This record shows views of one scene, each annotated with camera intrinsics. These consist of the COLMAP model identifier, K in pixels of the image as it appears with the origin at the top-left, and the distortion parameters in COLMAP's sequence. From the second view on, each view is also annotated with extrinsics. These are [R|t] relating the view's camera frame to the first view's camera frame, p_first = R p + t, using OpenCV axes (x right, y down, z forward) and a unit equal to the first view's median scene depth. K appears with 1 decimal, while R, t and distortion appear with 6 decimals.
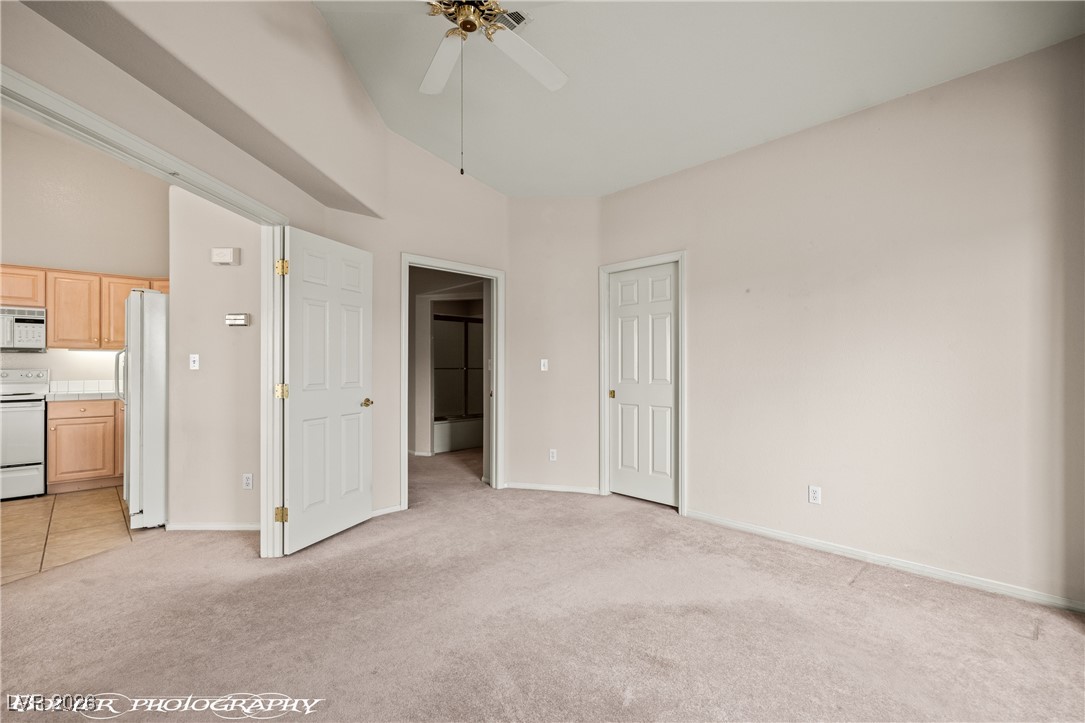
lens RADIAL K [[477.1, 0, 541.2], [0, 477.1, 371.0], [0, 0, 1]] dist [-0.002989, 0.000799]
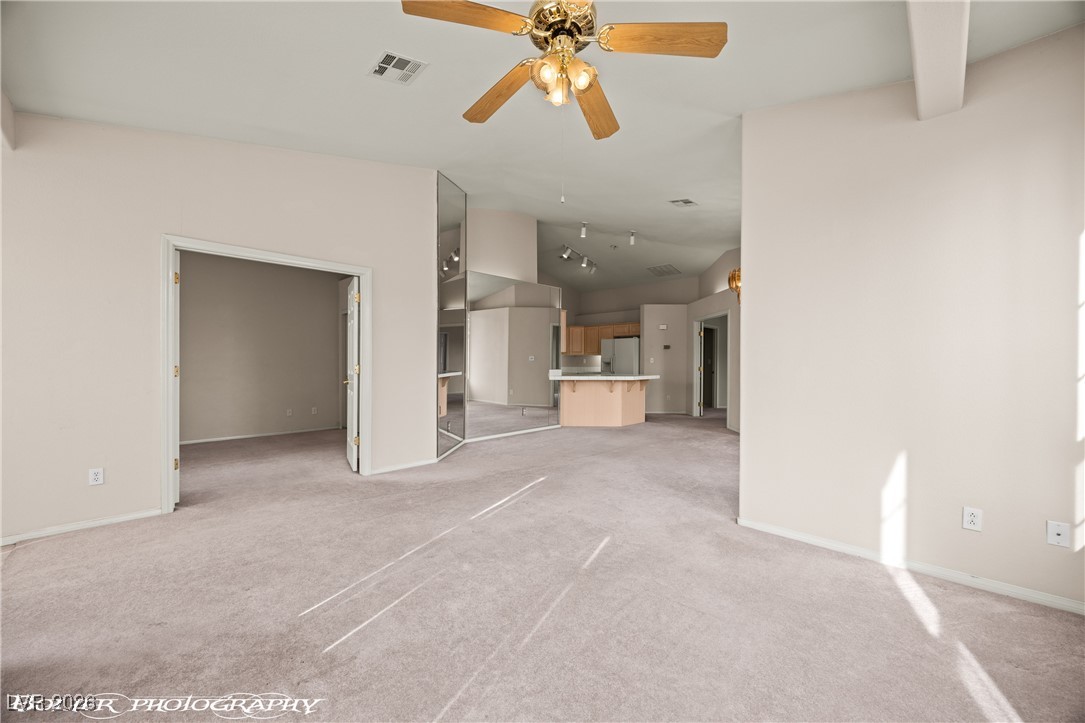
lens RADIAL K [[419.9, 0, 543.8], [0, 419.9, 352.5], [0, 0, 1]] dist [-0.001135, -0.001077]
pose [[0.999579, 0.005211, 0.028558, -1.149271], [-0.004447, 0.999632, -0.026746, 0.004907], [-0.028687, 0.026608, 0.999234, -1.320181]]
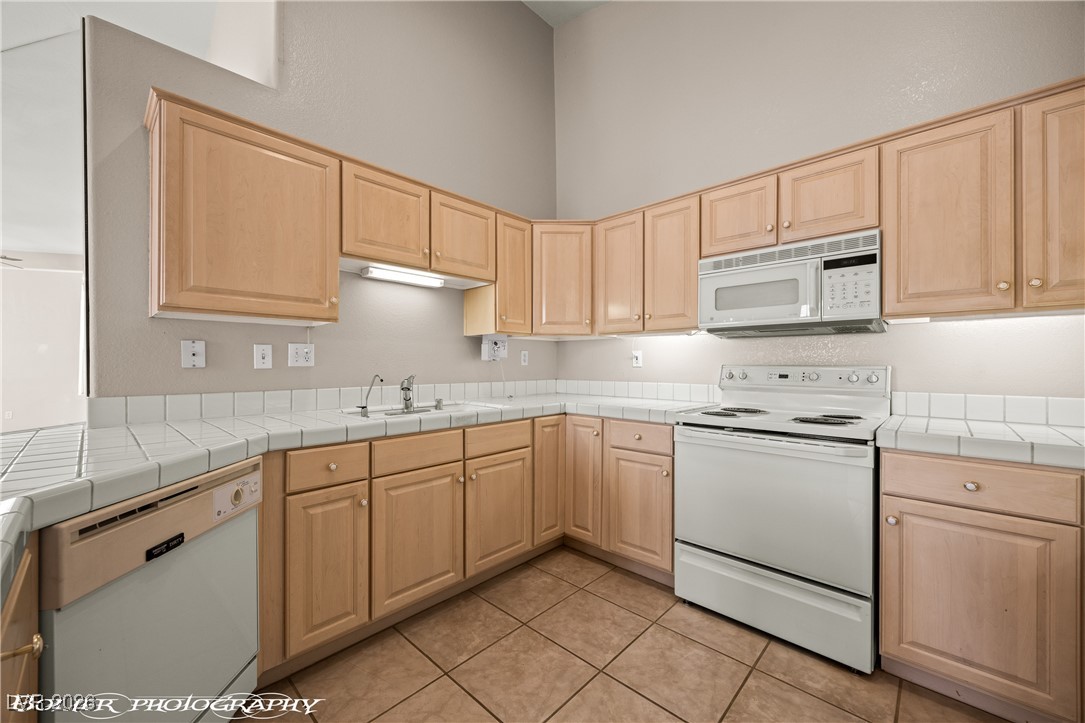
lens RADIAL K [[419.9, 0, 537.8], [0, 419.9, 362.7], [0, 0, 1]] dist [-0.001135, -0.001077]
pose [[0.040229, -0.005027, -0.999178, -0.679291], [-0.002094, 0.999985, -0.005116, -0.004559], [0.999188, 0.002298, 0.040217, 0.680955]]
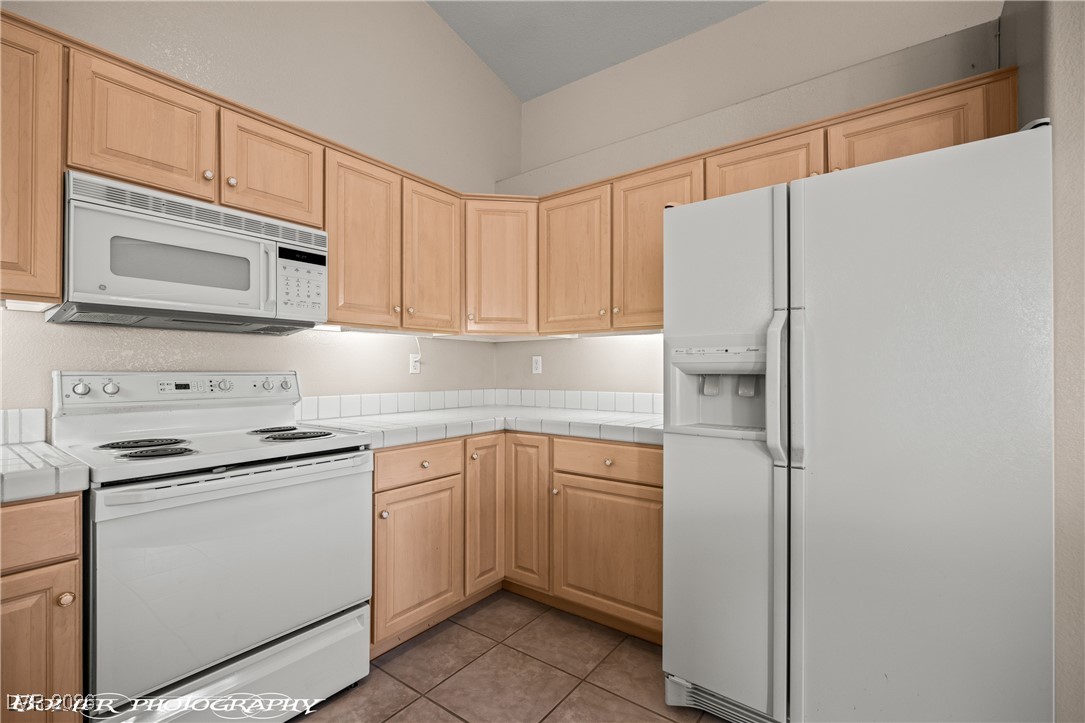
lens RADIAL K [[477.1, 0, 551.2], [0, 477.1, 366.8], [0, 0, 1]] dist [-0.002989, 0.000799]
pose [[0.985641, -0.000519, 0.168851, -0.928749], [0.002119, 0.999955, -0.009297, -0.003603], [-0.168839, 0.009521, 0.985598, 0.549326]]
